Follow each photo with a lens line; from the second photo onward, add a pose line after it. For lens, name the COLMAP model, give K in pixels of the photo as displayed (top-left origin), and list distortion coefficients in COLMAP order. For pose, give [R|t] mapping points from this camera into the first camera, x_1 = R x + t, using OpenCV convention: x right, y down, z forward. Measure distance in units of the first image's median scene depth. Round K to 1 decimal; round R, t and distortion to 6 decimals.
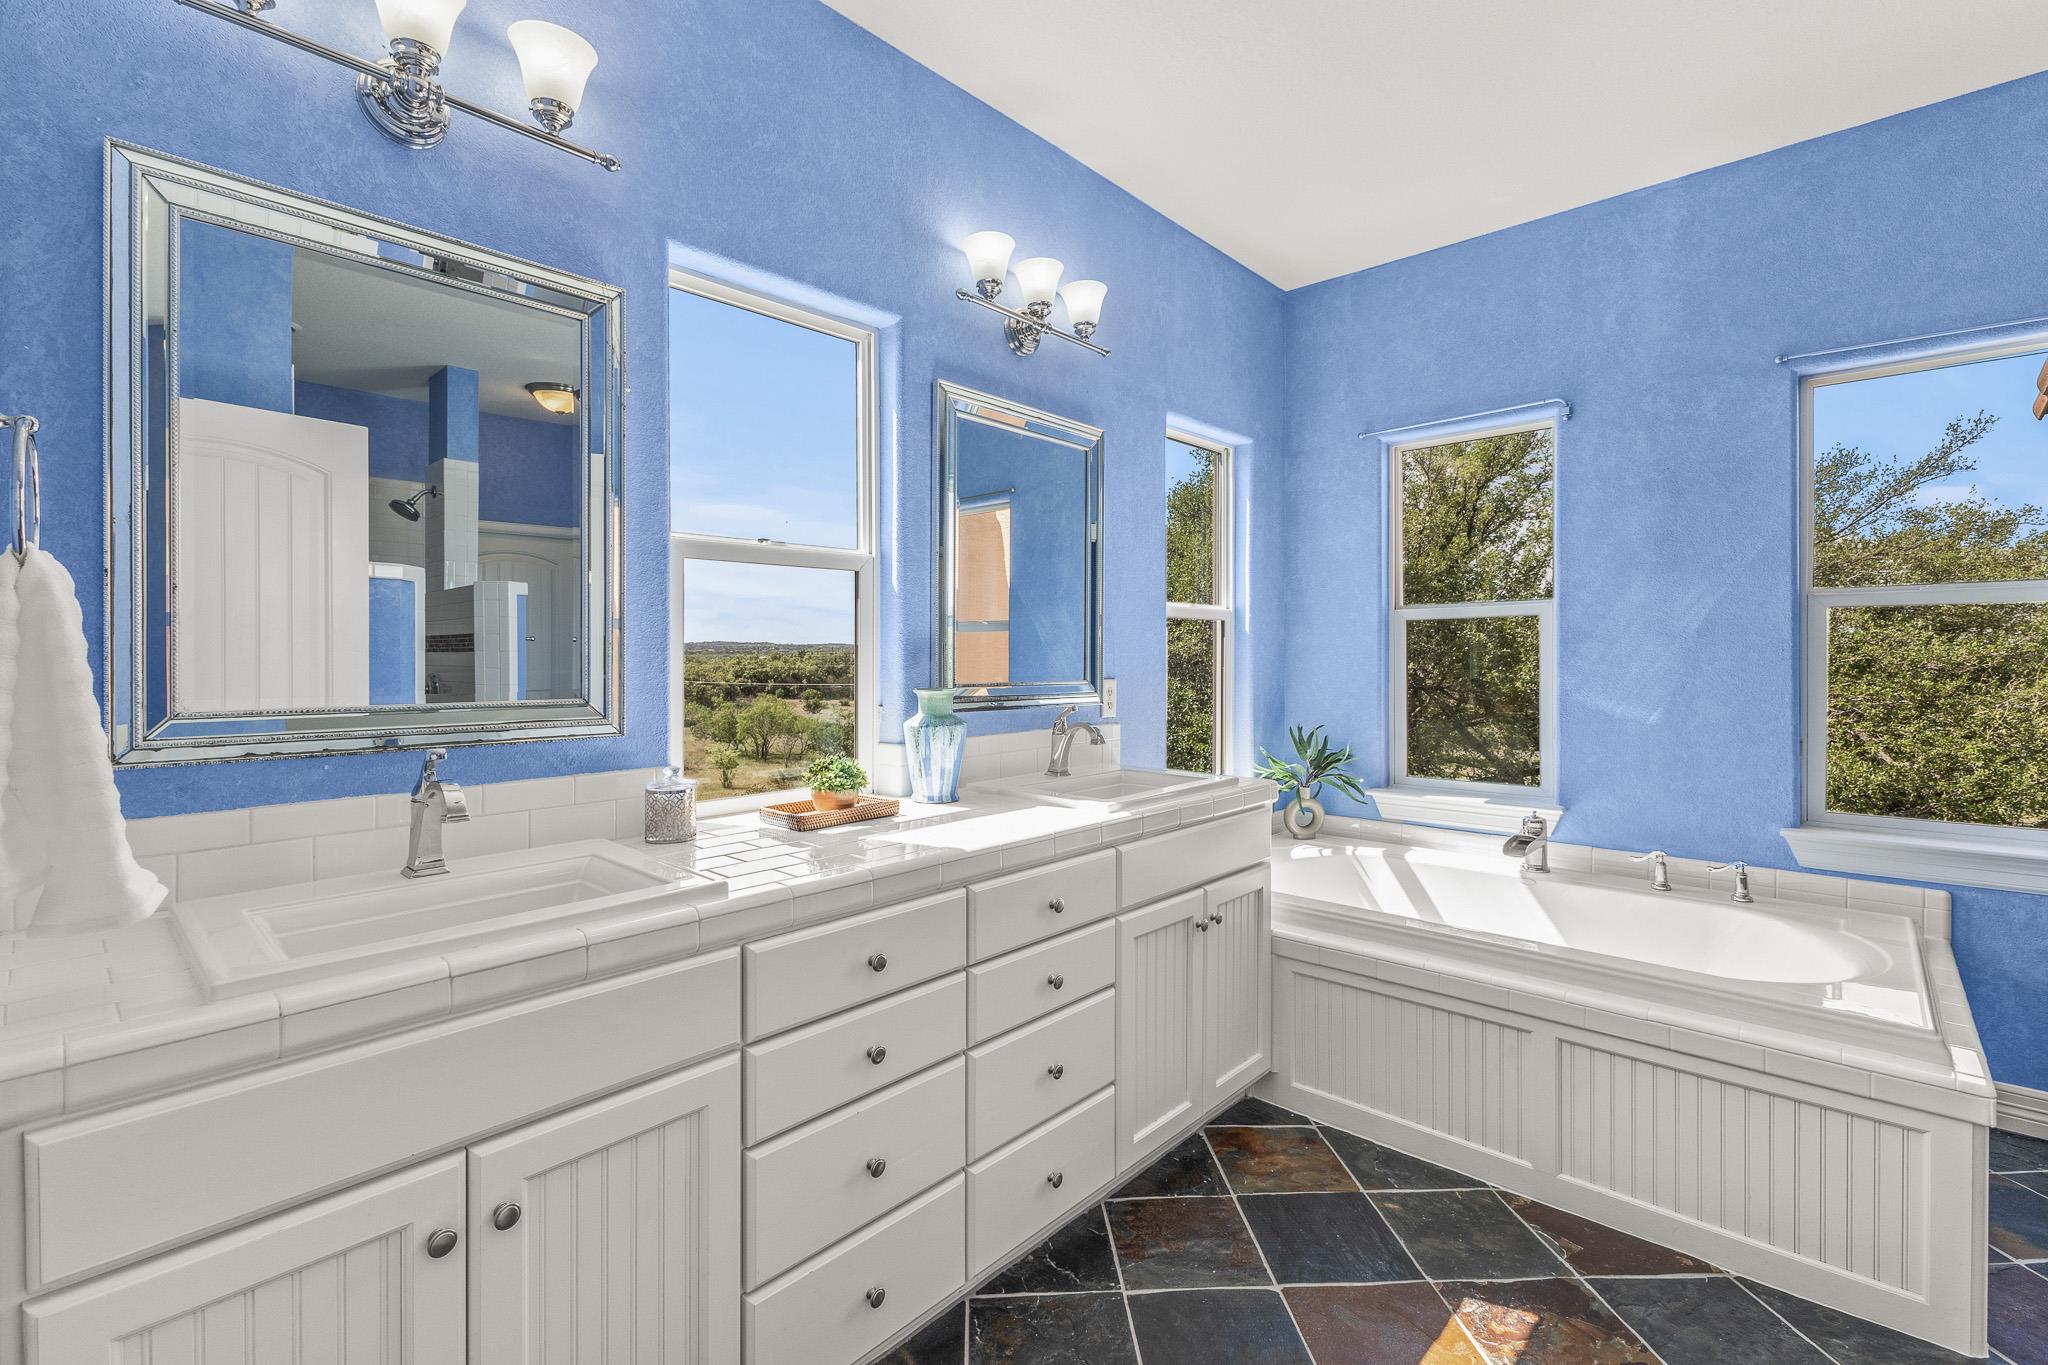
lens RADIAL K [[902.3, 0, 952.6], [0, 902.3, 689.5], [0, 0, 1]] dist [0.004569, -0.000294]
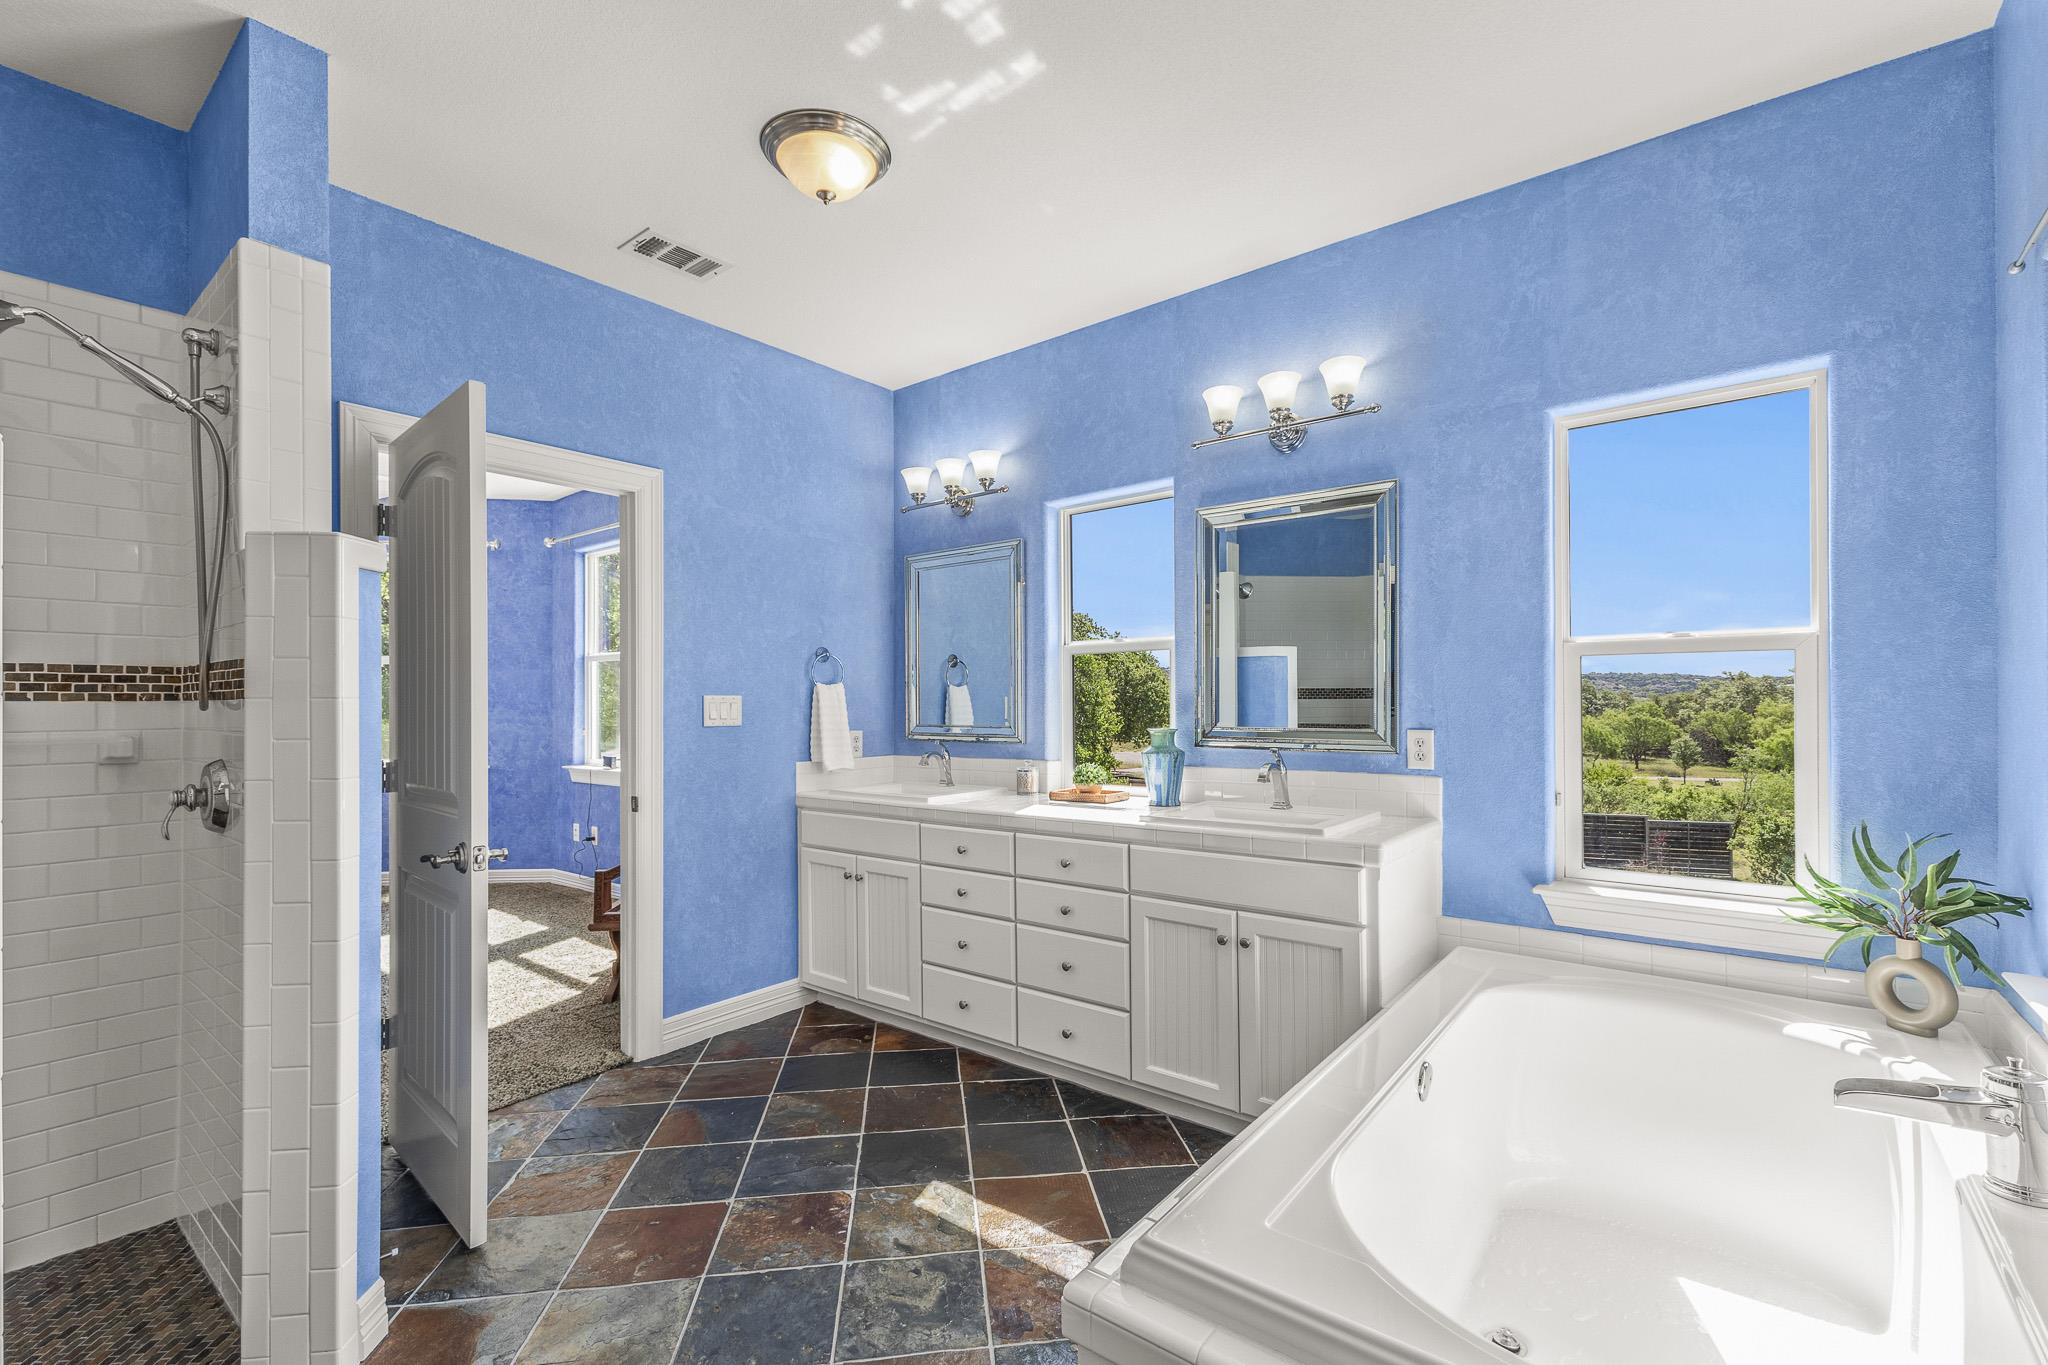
lens RADIAL K [[874.1, 0, 1030.8], [0, 874.1, 712.0], [0, 0, 1]] dist [0.000533, -0.000021]
pose [[0.110469, 0.027090, -0.993510, 1.300172], [-0.015437, 0.999555, 0.025538, -0.058875], [0.993760, 0.012515, 0.110838, 0.591147]]
